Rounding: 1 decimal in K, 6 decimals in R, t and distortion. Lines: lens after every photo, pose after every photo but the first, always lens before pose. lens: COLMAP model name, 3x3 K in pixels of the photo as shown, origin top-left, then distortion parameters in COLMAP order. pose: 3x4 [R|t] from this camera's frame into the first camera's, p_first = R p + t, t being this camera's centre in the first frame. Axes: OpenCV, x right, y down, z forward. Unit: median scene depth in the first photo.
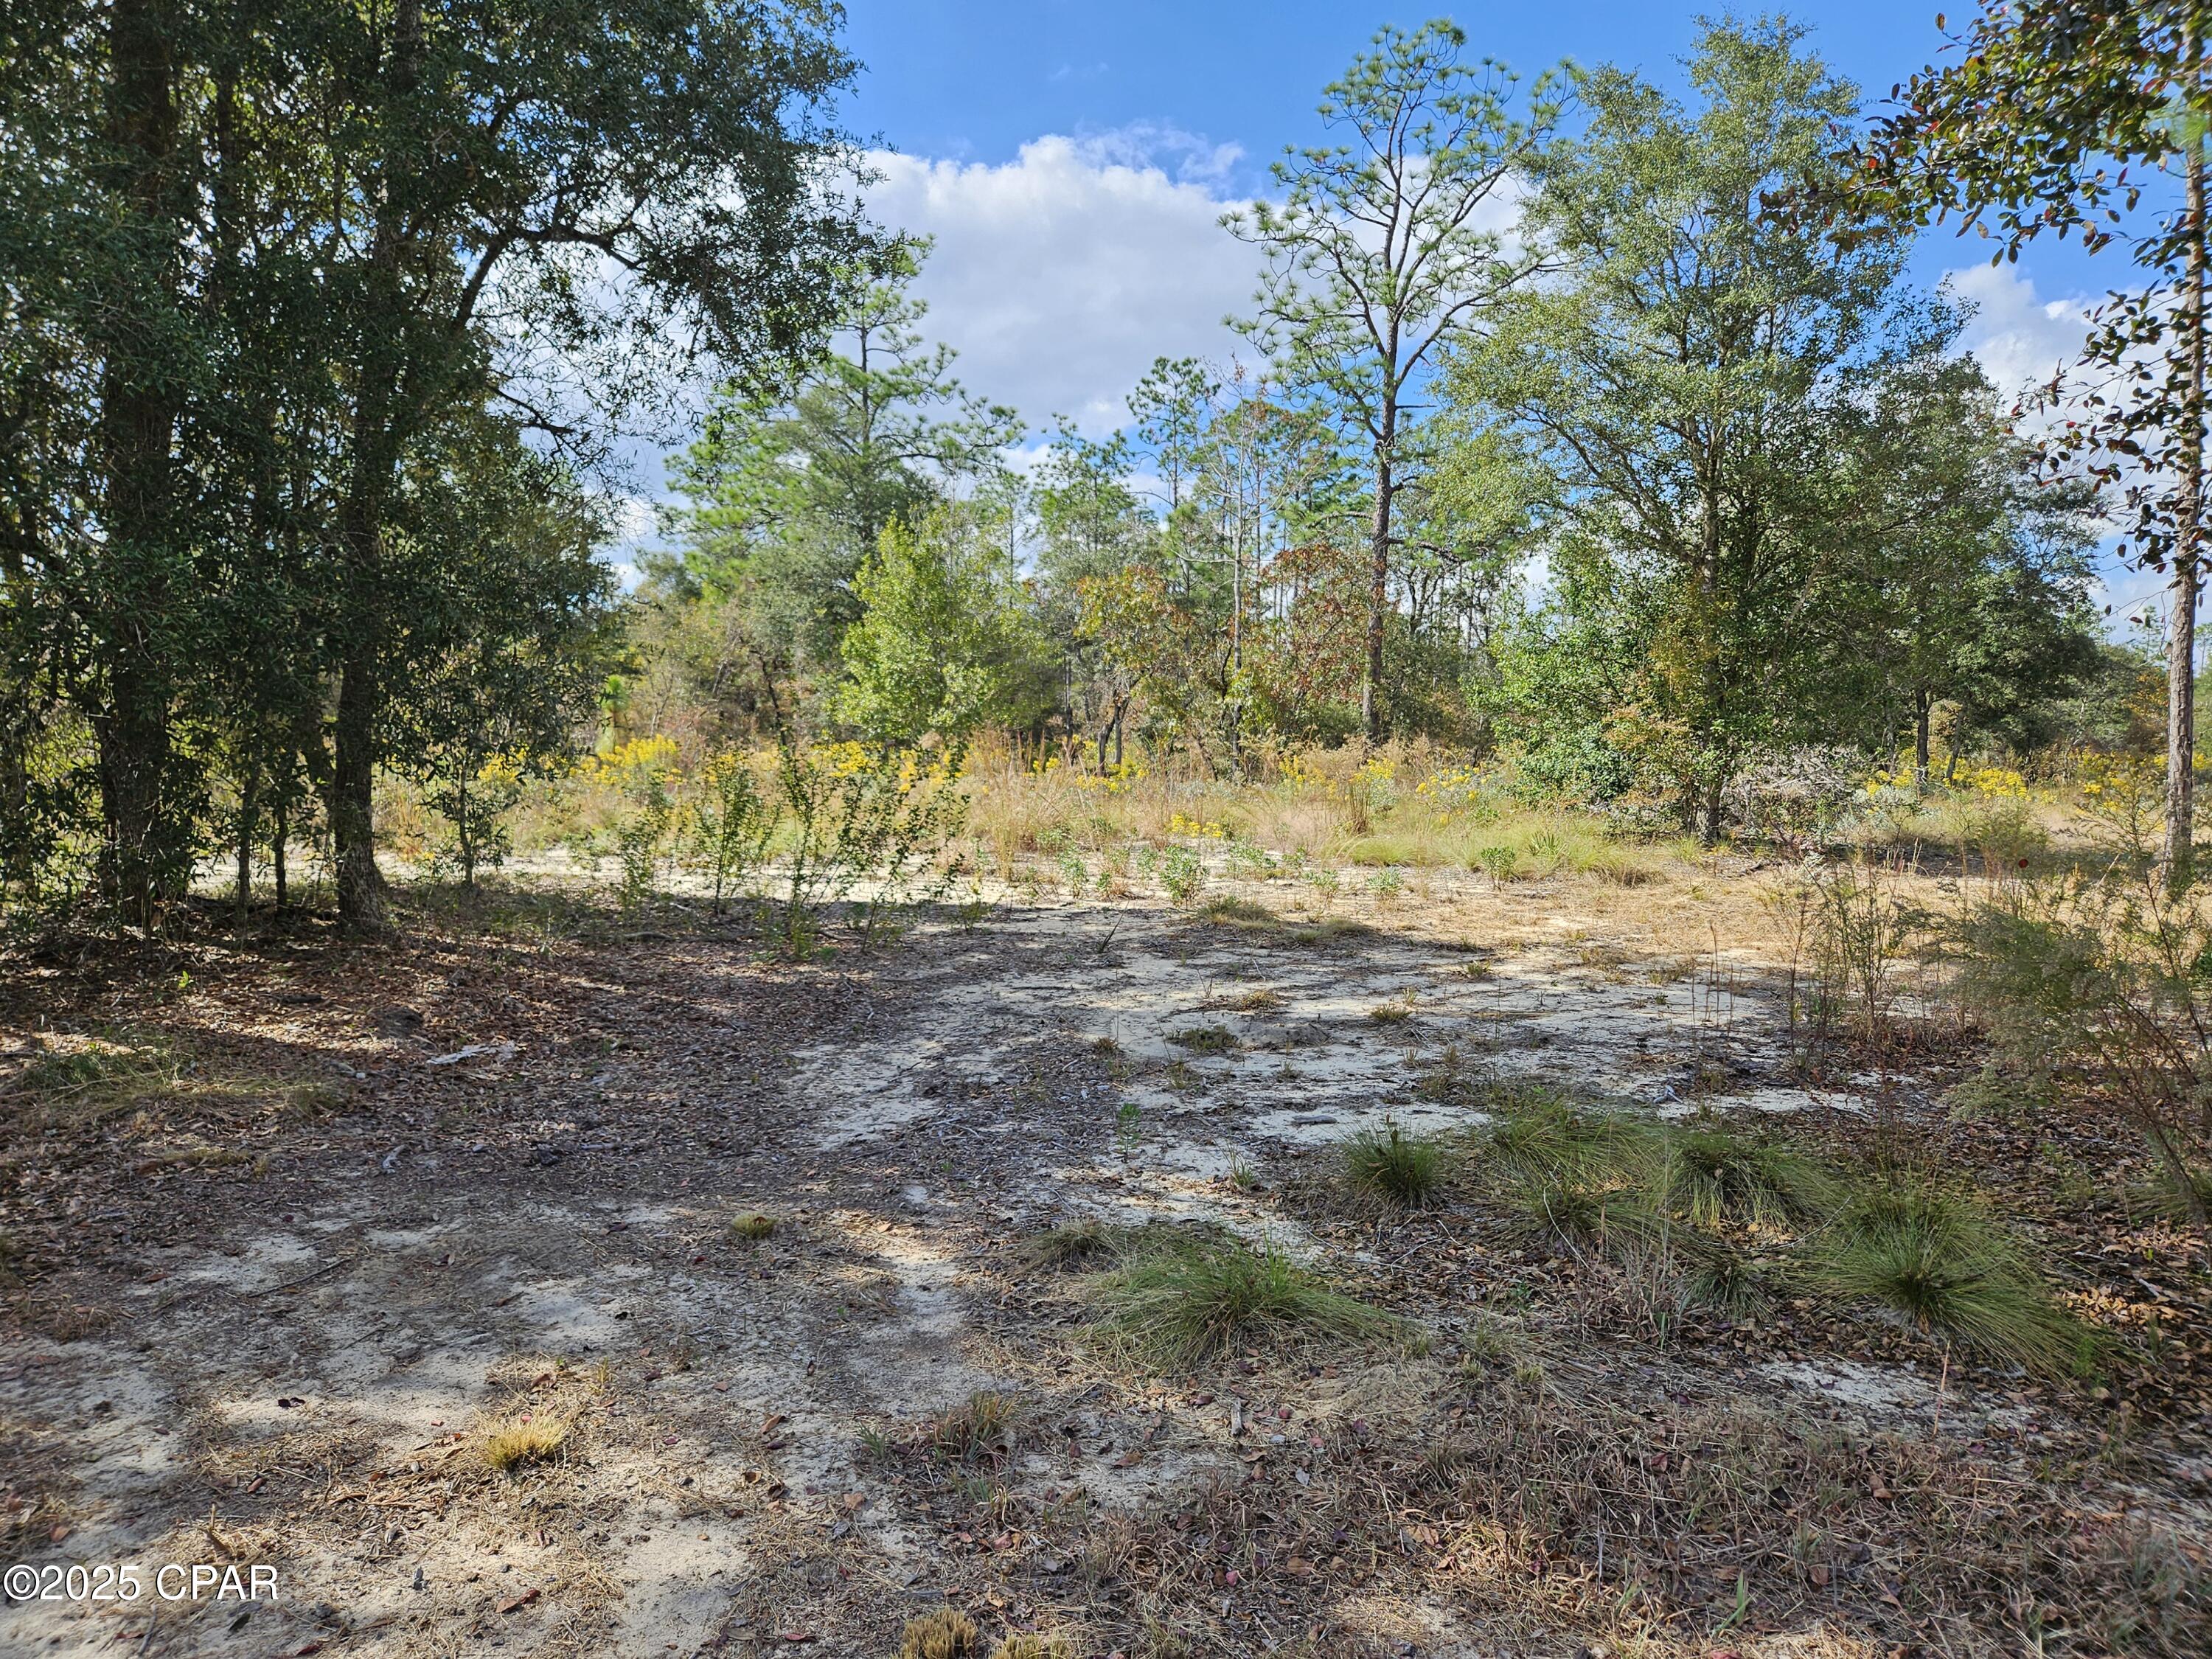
lens RADIAL K [[1482.1, 0, 1103.4], [0, 1482.1, 878.1], [0, 0, 1]] dist [0.003641, 0.000192]
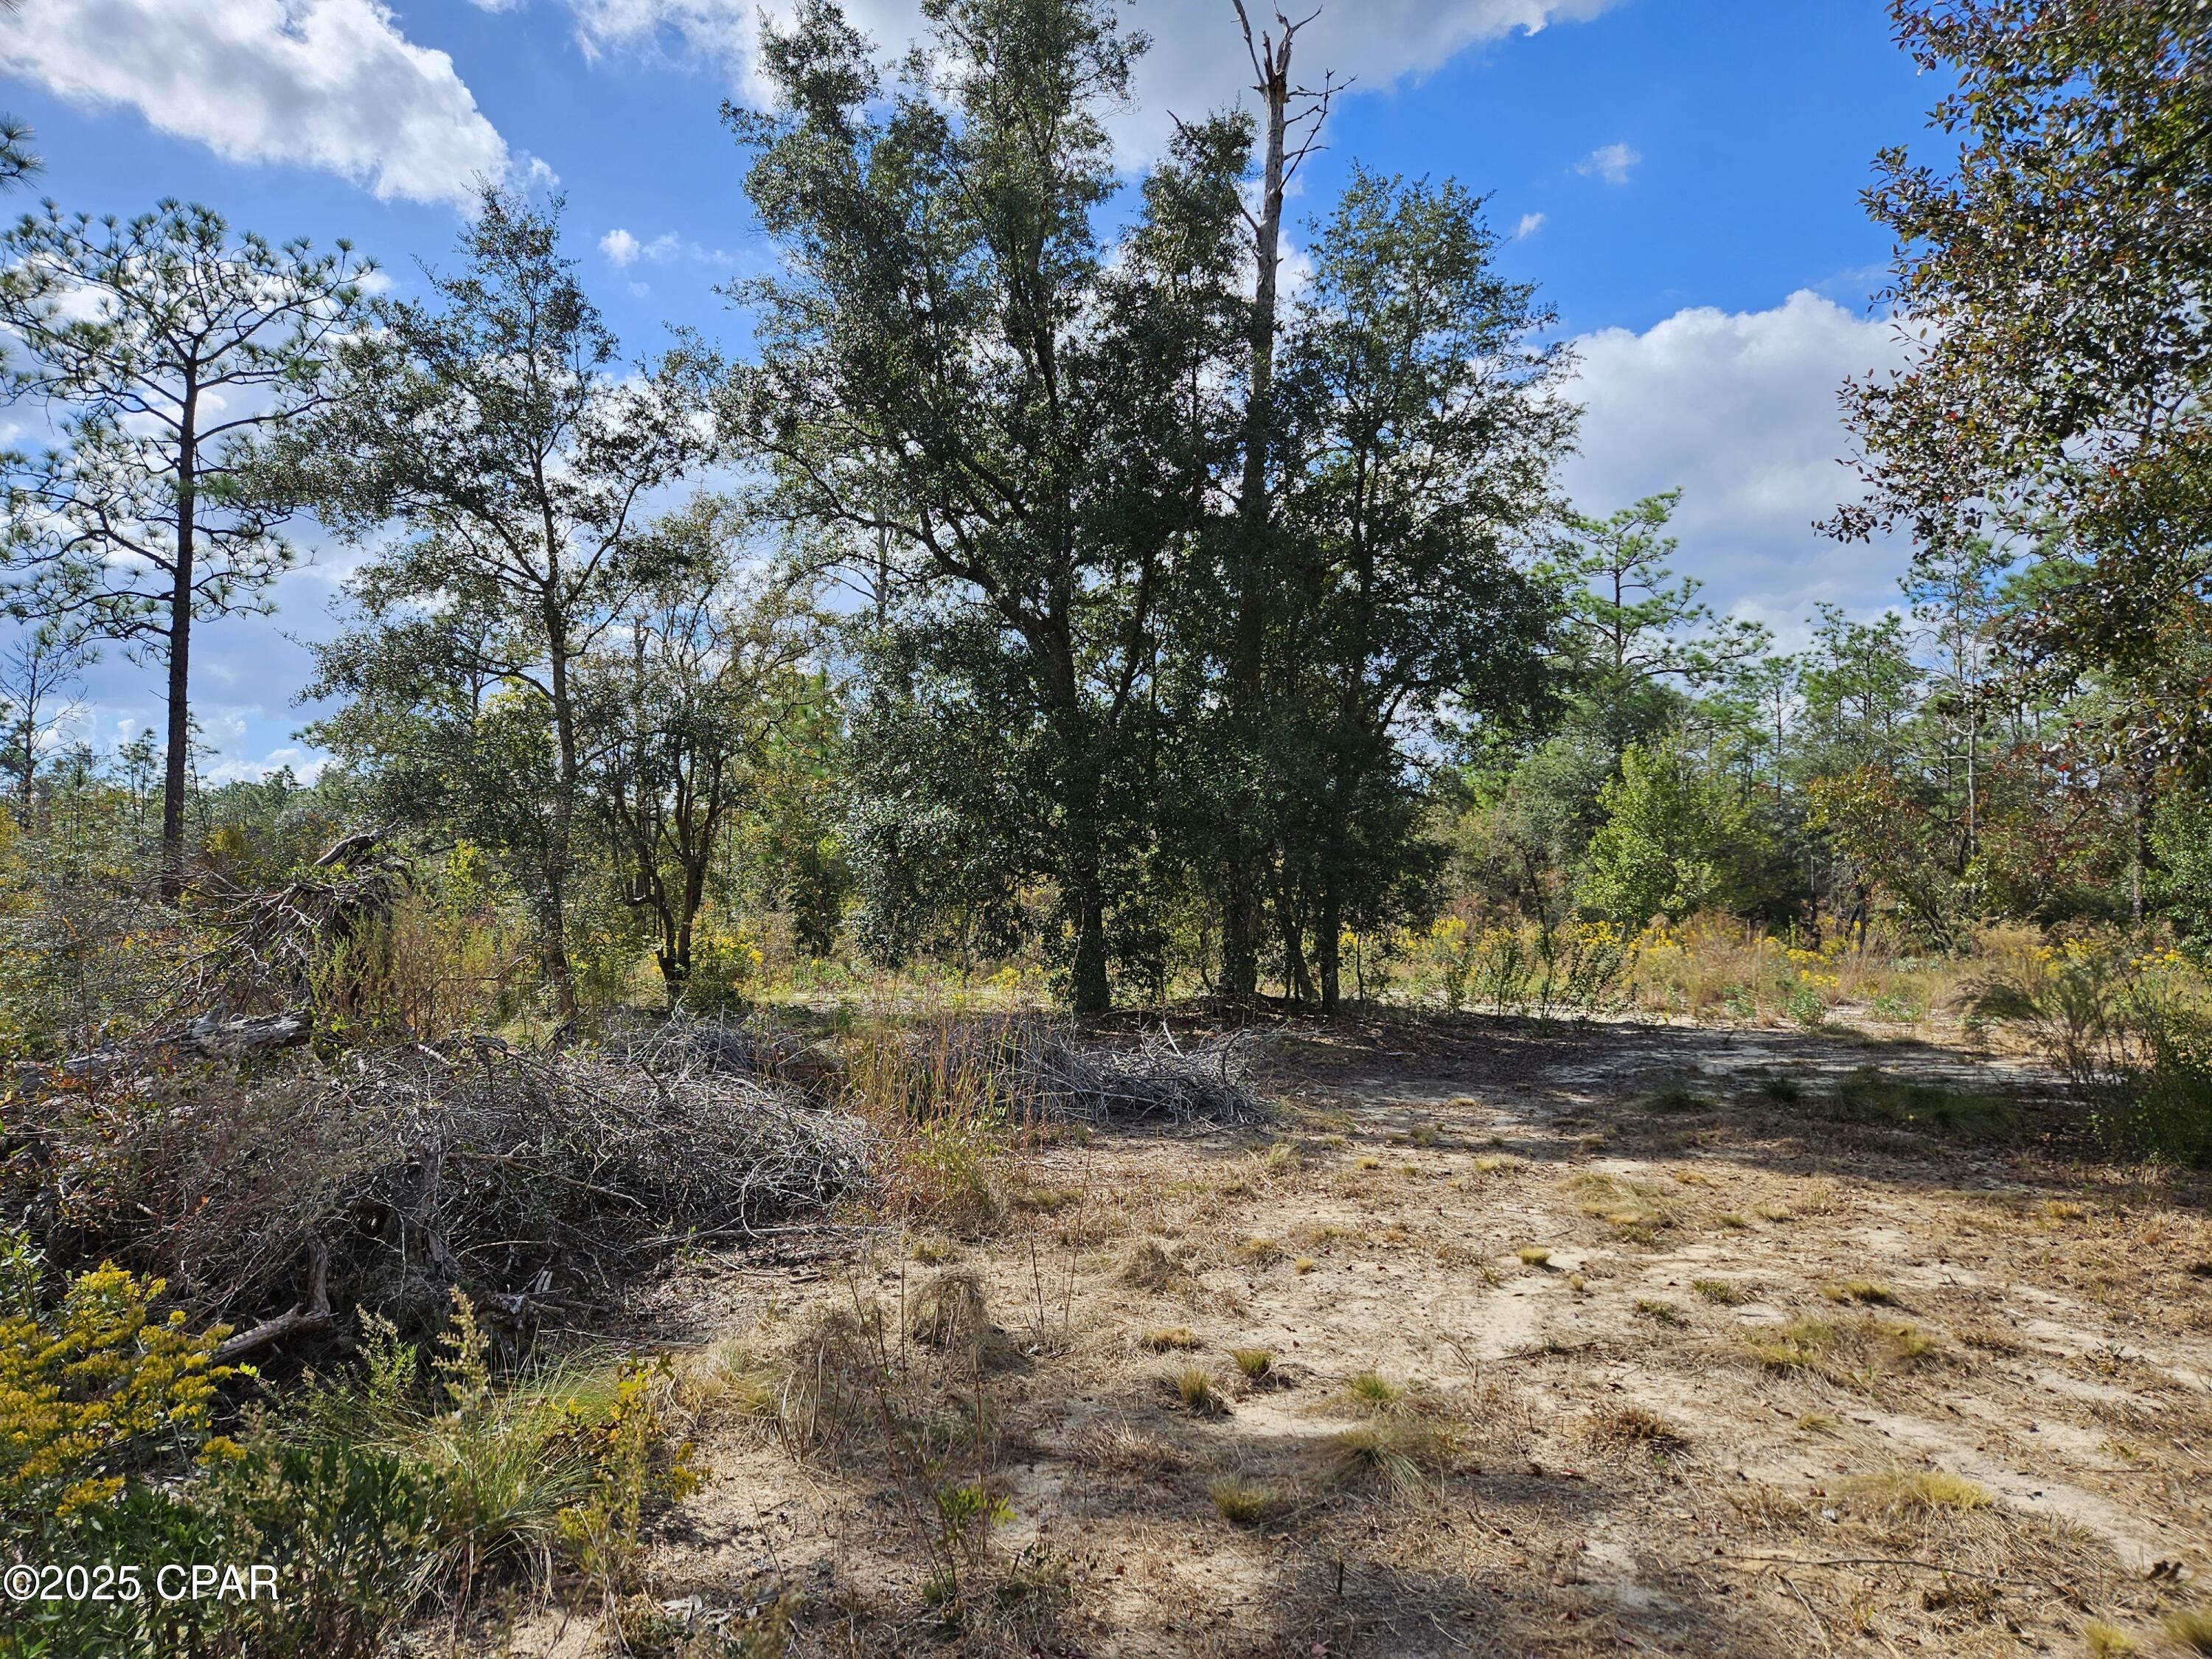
lens RADIAL K [[1482.1, 0, 1103.4], [0, 1482.1, 878.1], [0, 0, 1]] dist [0.003641, 0.000192]
pose [[0.877359, -0.009918, -0.479732, 0.044168], [-0.047771, 0.993014, -0.107896, 0.017816], [0.477450, 0.117581, 0.870756, -0.197640]]
